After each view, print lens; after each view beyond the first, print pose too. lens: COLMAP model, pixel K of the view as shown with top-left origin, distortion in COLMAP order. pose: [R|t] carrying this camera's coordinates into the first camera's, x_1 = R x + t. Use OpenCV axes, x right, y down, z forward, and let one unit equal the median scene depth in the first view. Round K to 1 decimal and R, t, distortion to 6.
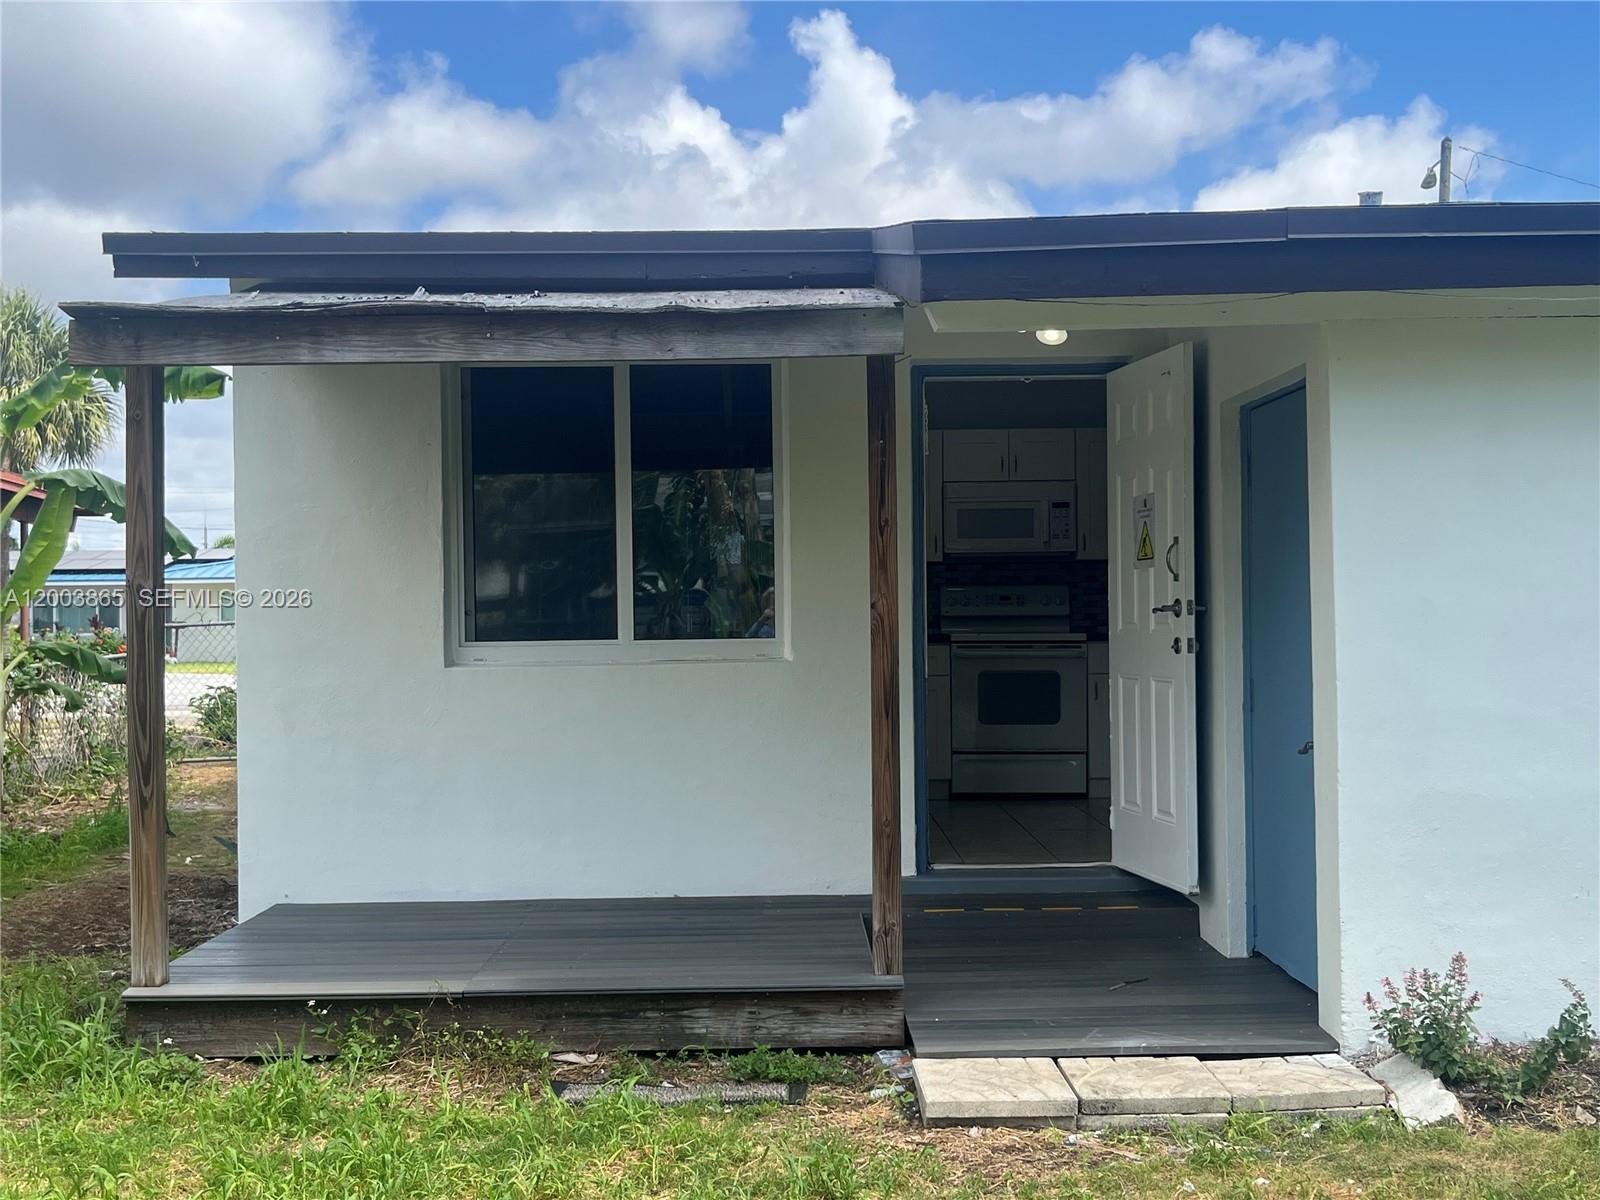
lens RADIAL K [[1762.1, 0, 800.0], [0, 1762.1, 600.0], [0, 0, 1]] dist [0.004631, -0.001615]
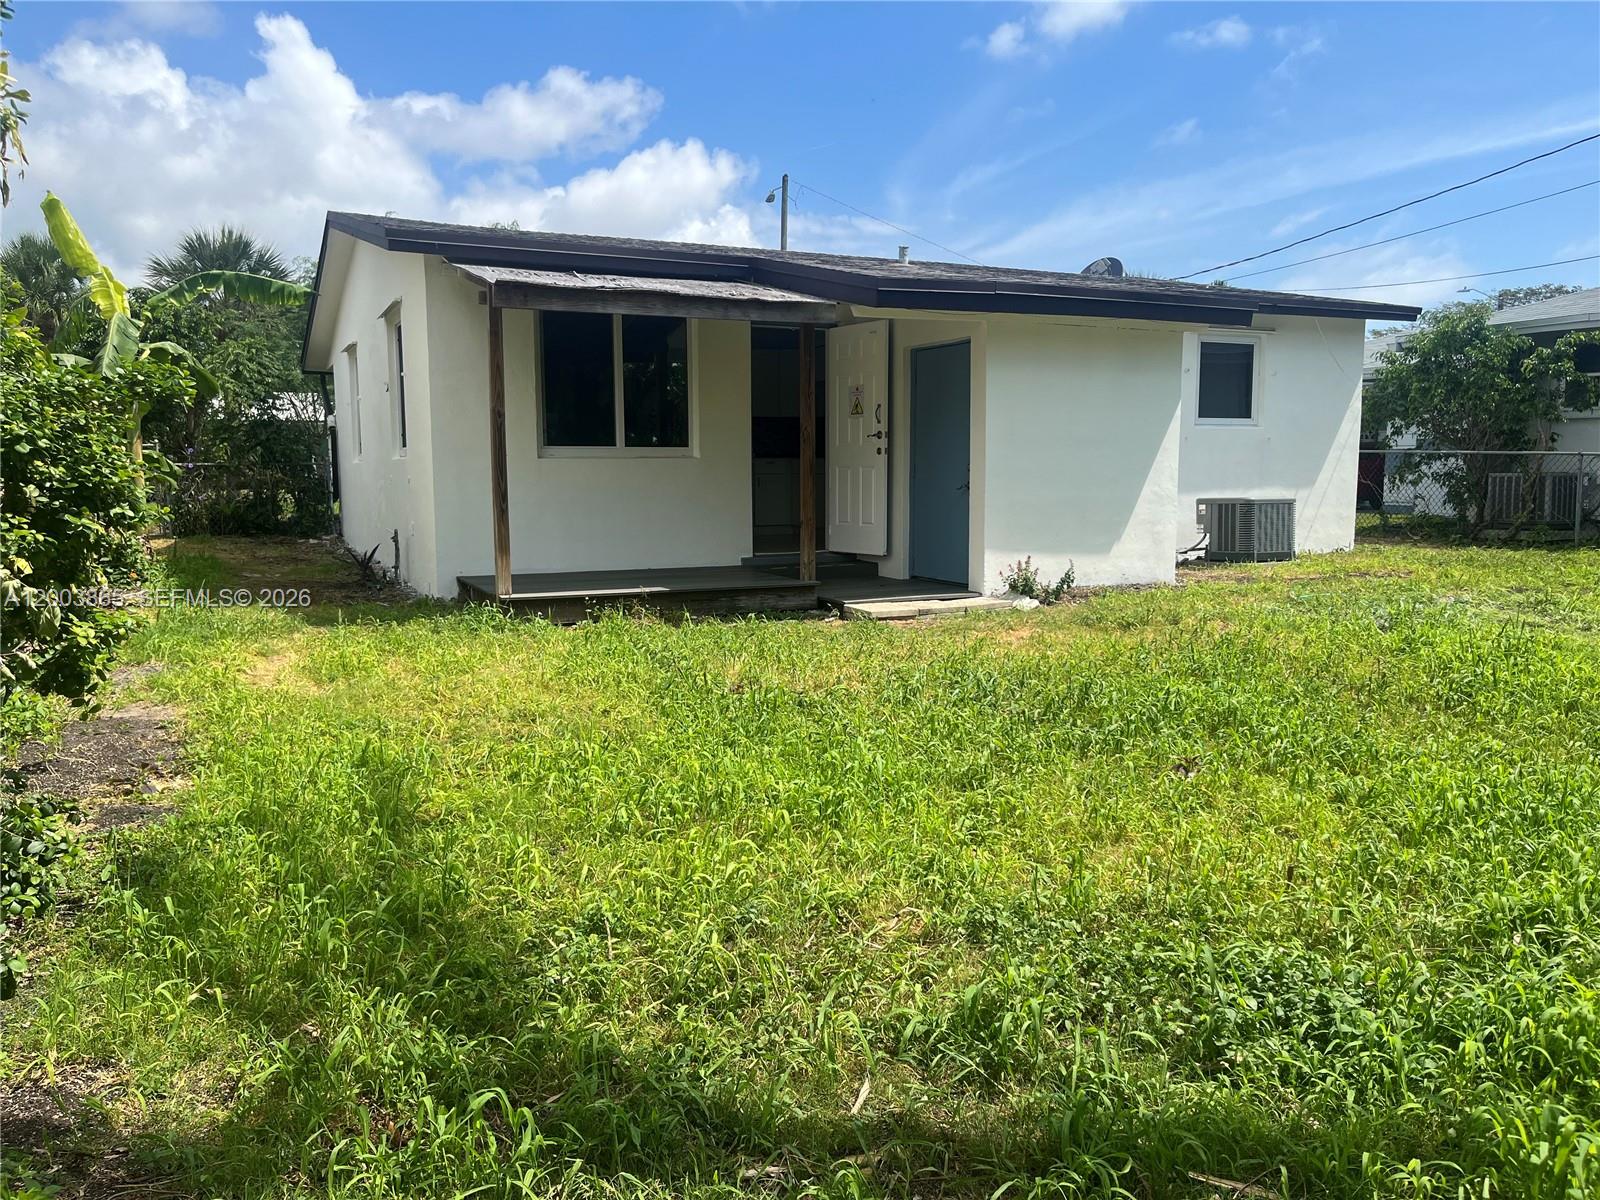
lens RADIAL K [[1198.2, 0, 800.0], [0, 1198.2, 600.0], [0, 0, 1]] dist [-0.028357, 0.001173]
pose [[0.905923, -0.036693, 0.421849, -0.526882], [-0.013036, 0.993349, 0.114400, 0.039168], [-0.423241, -0.109137, 0.899420, -0.391812]]
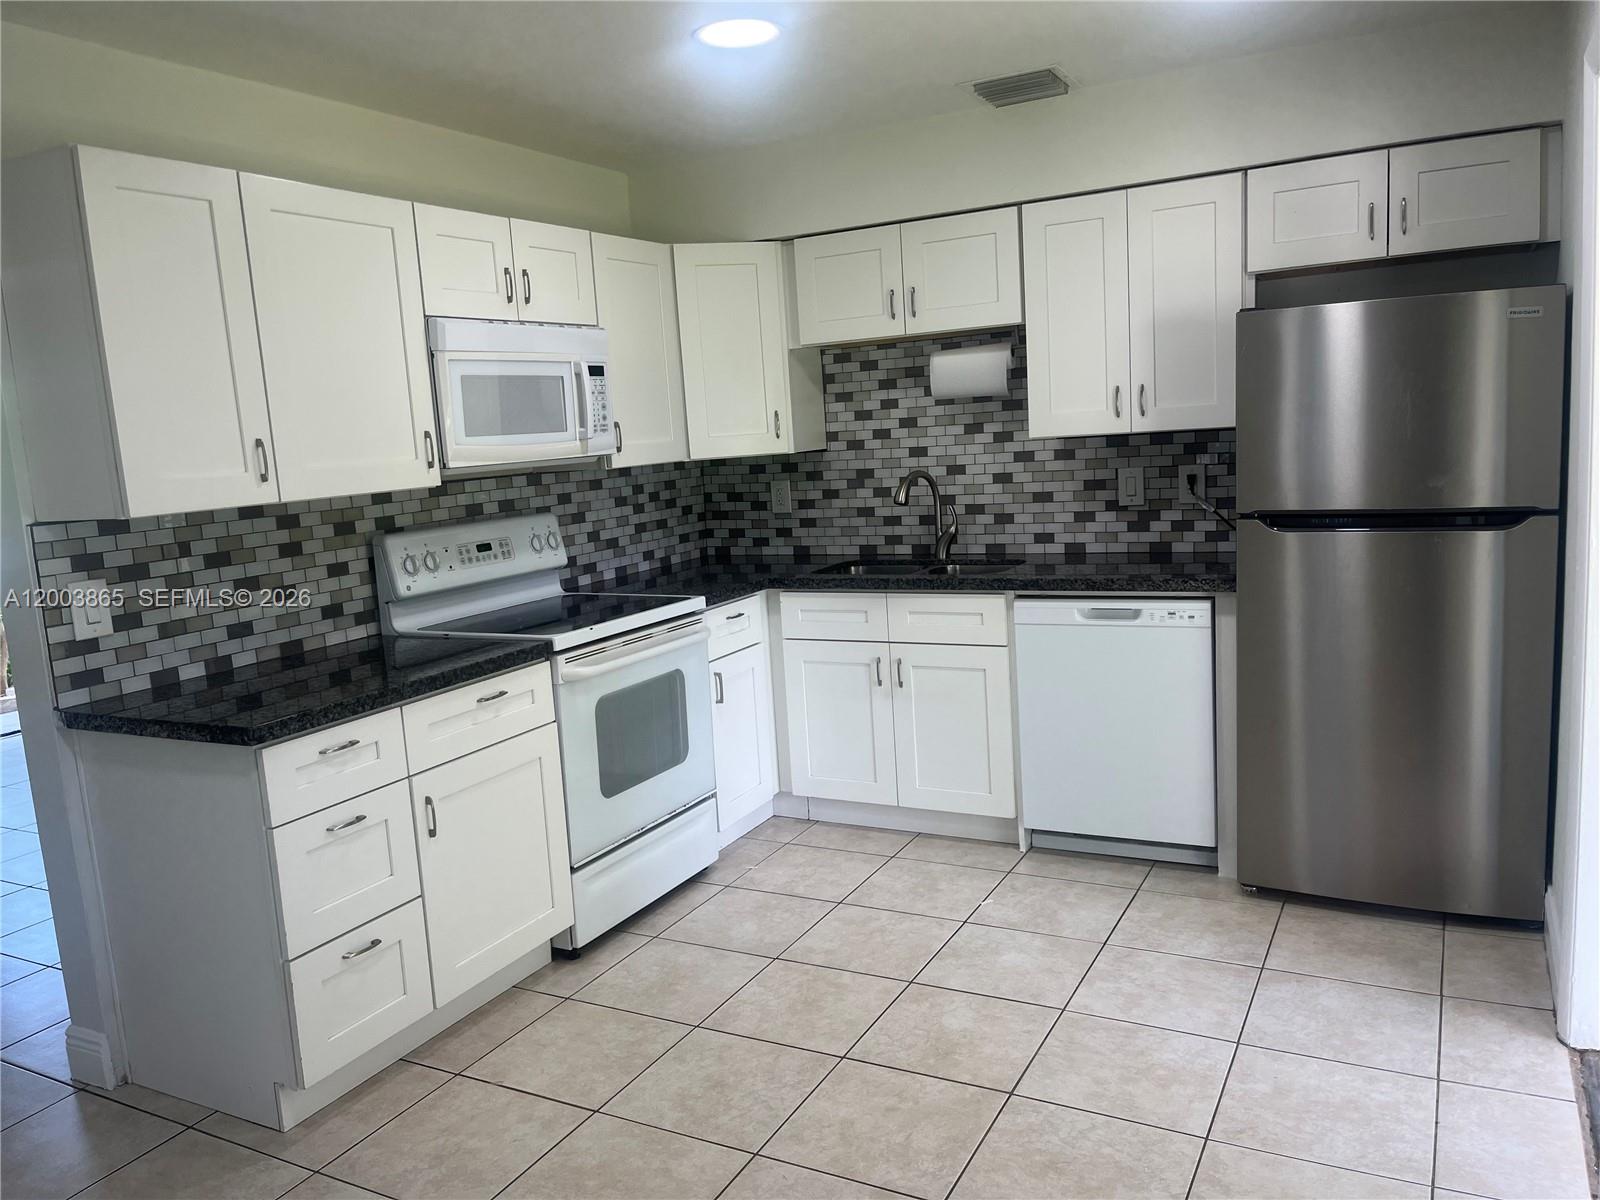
lens RADIAL K [[1198.2, 0, 800.0], [0, 1198.2, 600.0], [0, 0, 1]] dist [-0.028357, 0.001173]
pose [[0.488085, -0.144578, 0.860738, -0.155779], [0.051379, 0.989234, 0.137027, -0.030895], [-0.871282, -0.022657, 0.490259, 0.757814]]
